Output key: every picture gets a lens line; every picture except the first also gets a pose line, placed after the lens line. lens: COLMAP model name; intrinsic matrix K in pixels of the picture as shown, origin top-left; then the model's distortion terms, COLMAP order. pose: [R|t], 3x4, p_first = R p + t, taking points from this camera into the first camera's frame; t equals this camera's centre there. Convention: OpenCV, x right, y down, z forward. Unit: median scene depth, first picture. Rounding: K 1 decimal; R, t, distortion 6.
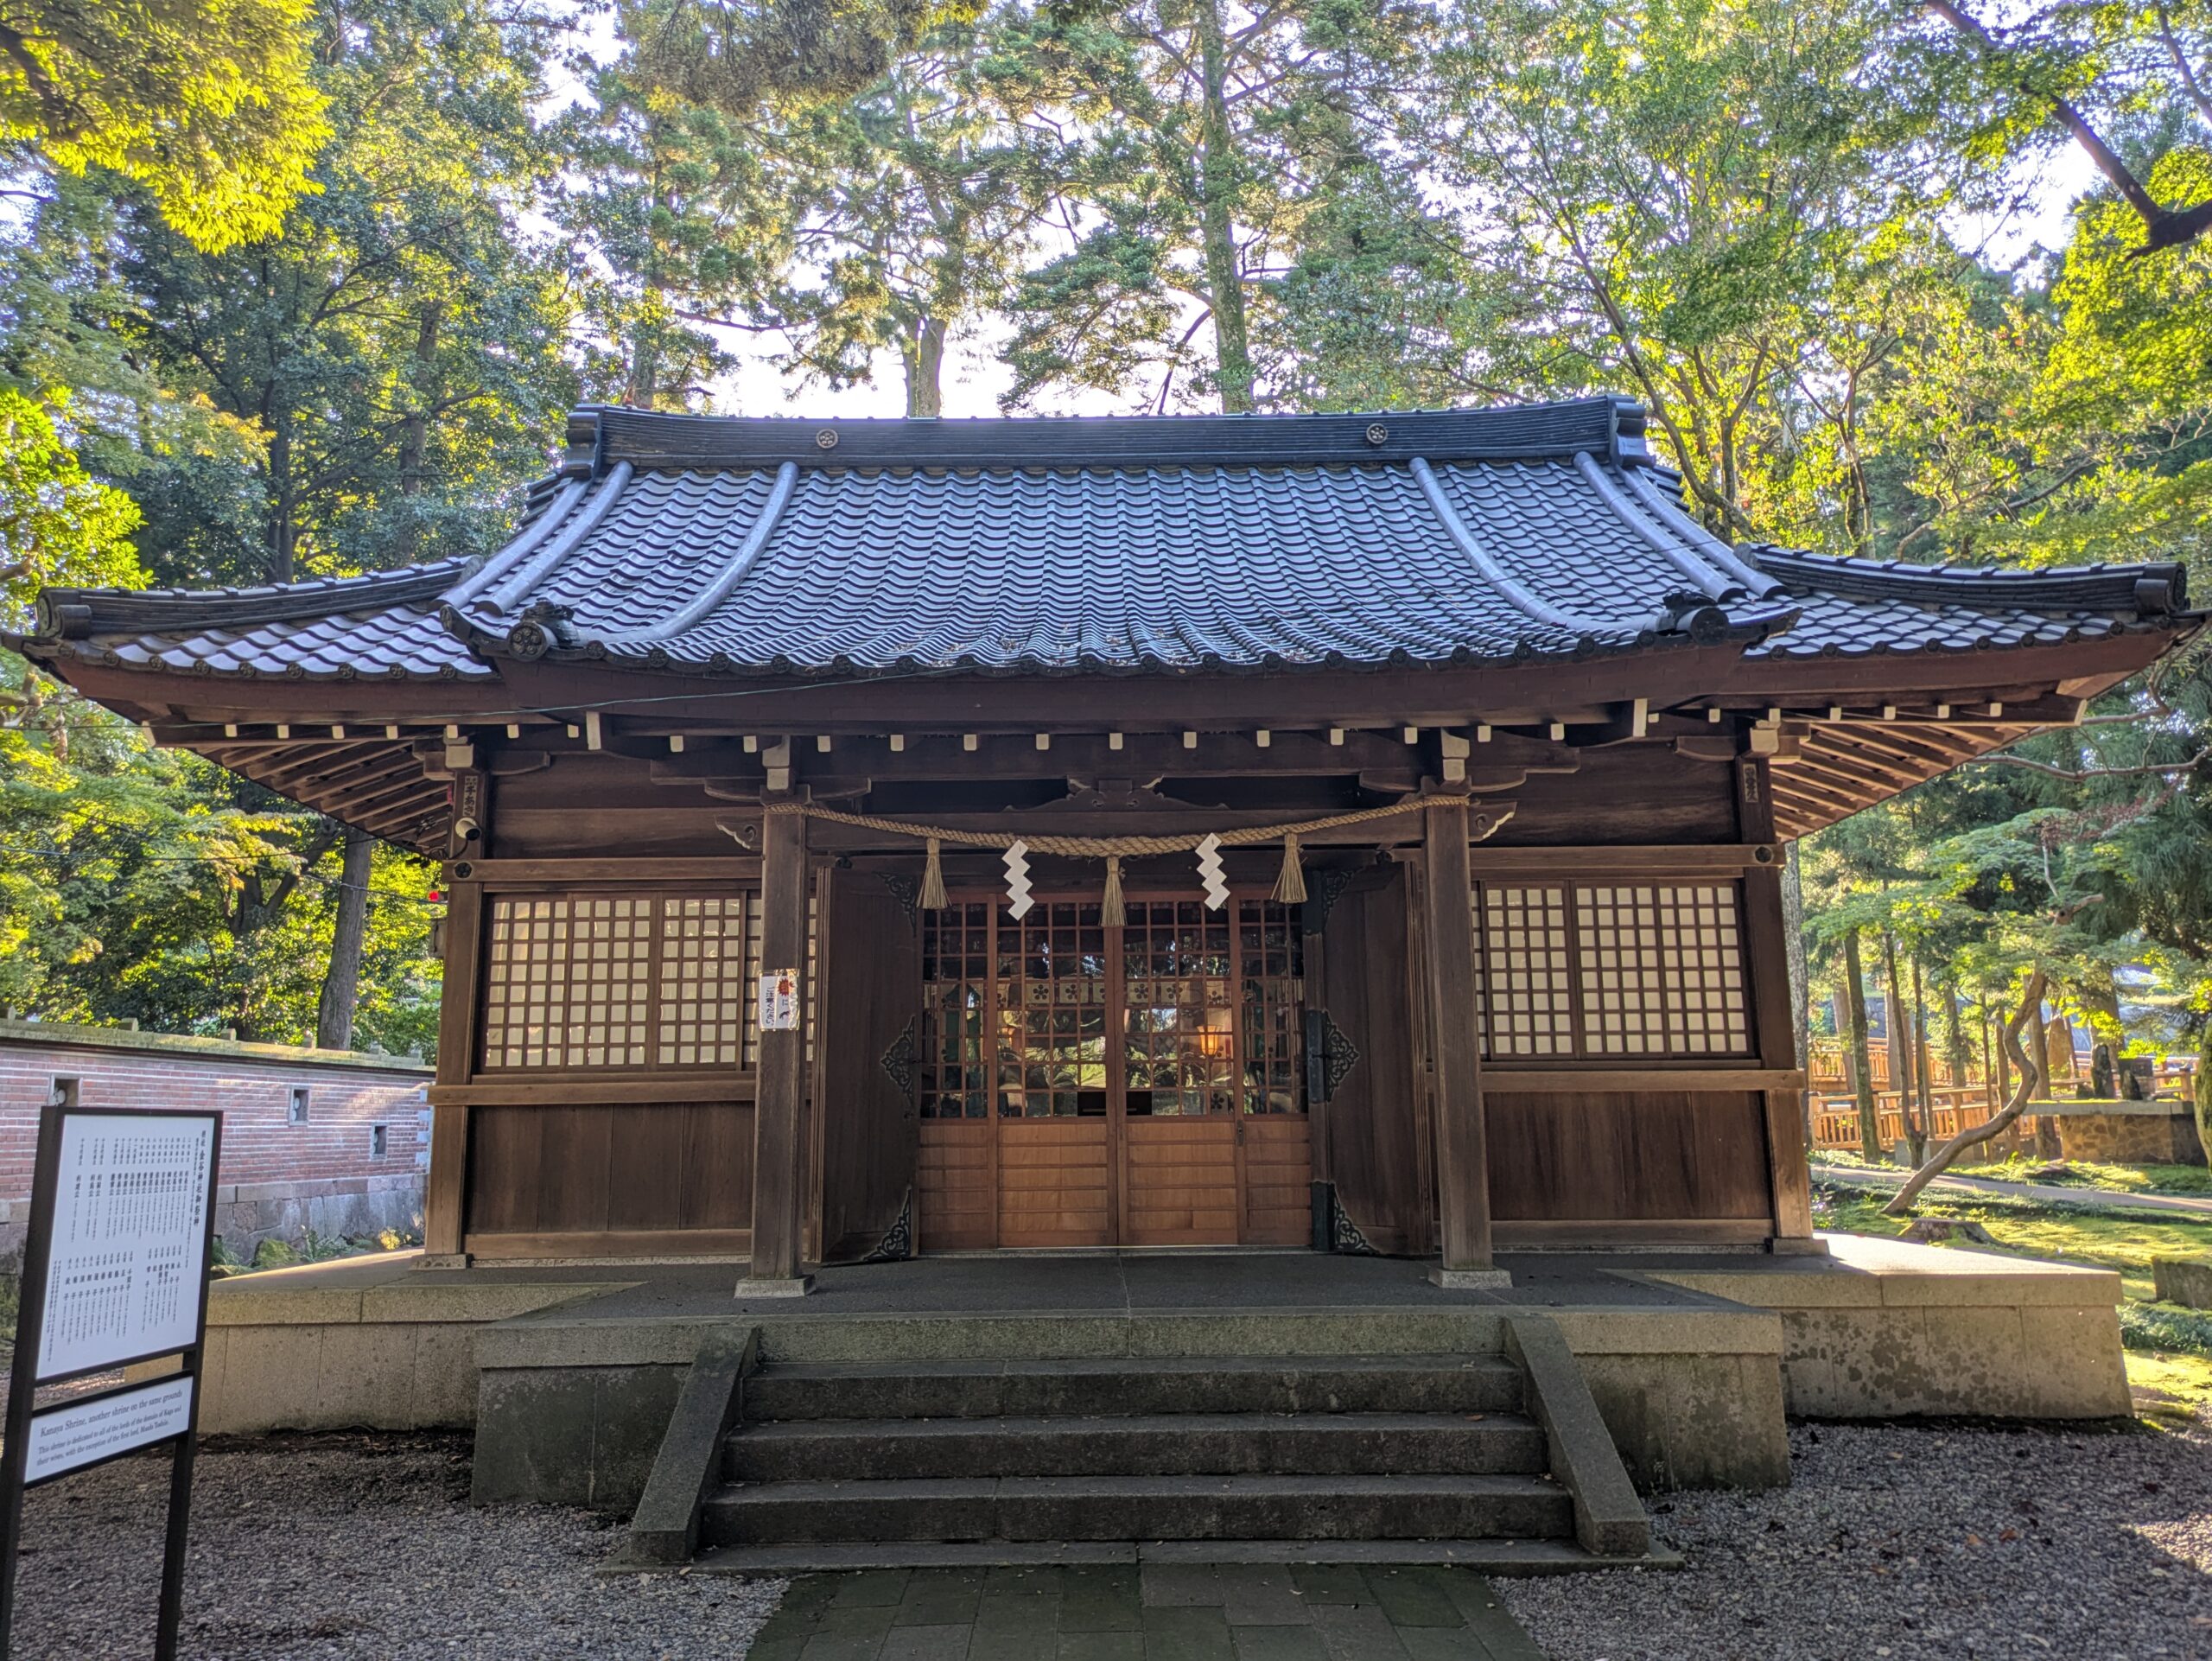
lens RADIAL K [[1765.4, 0, 1106.0], [0, 1765.4, 830.5], [0, 0, 1]] dist [0.055795, 0.000271]
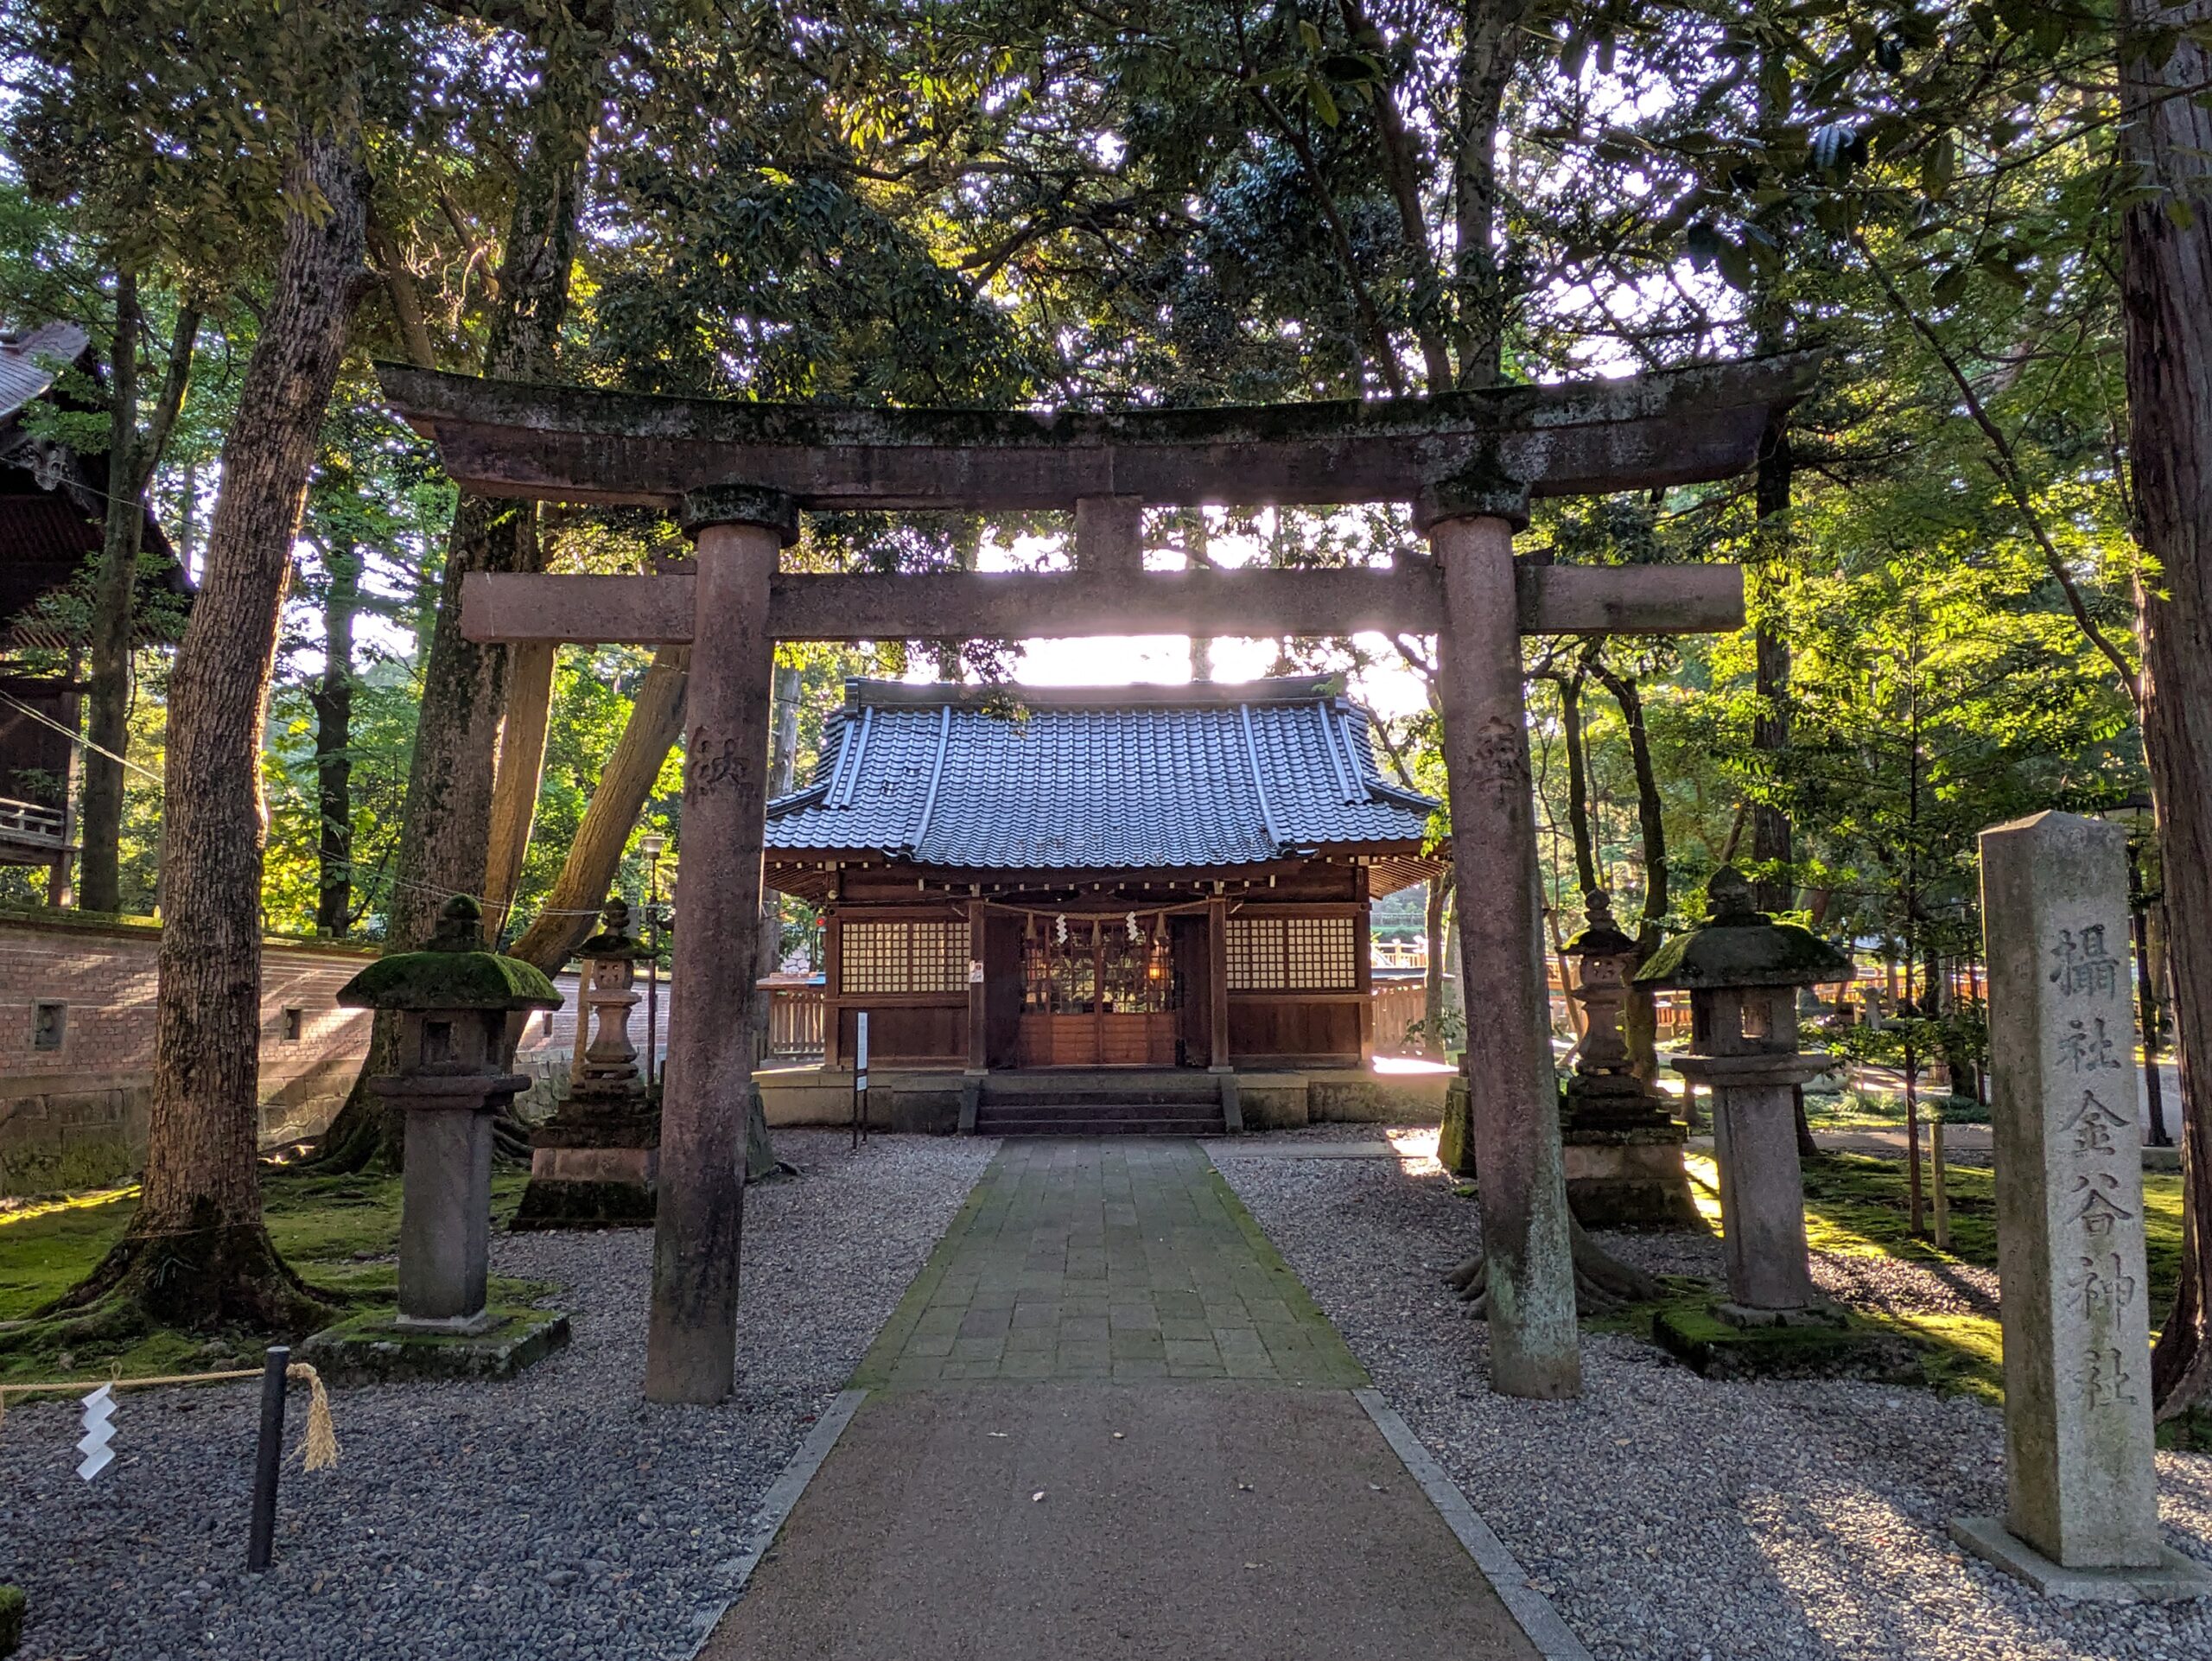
lens RADIAL K [[1765.4, 0, 1106.0], [0, 1765.4, 830.5], [0, 0, 1]] dist [0.055795, 0.000271]
pose [[0.999996, 0.002614, -0.000415, 0.016562], [-0.002585, 0.998241, 0.059231, -0.235767], [0.000569, -0.059230, 0.998244, -1.429670]]
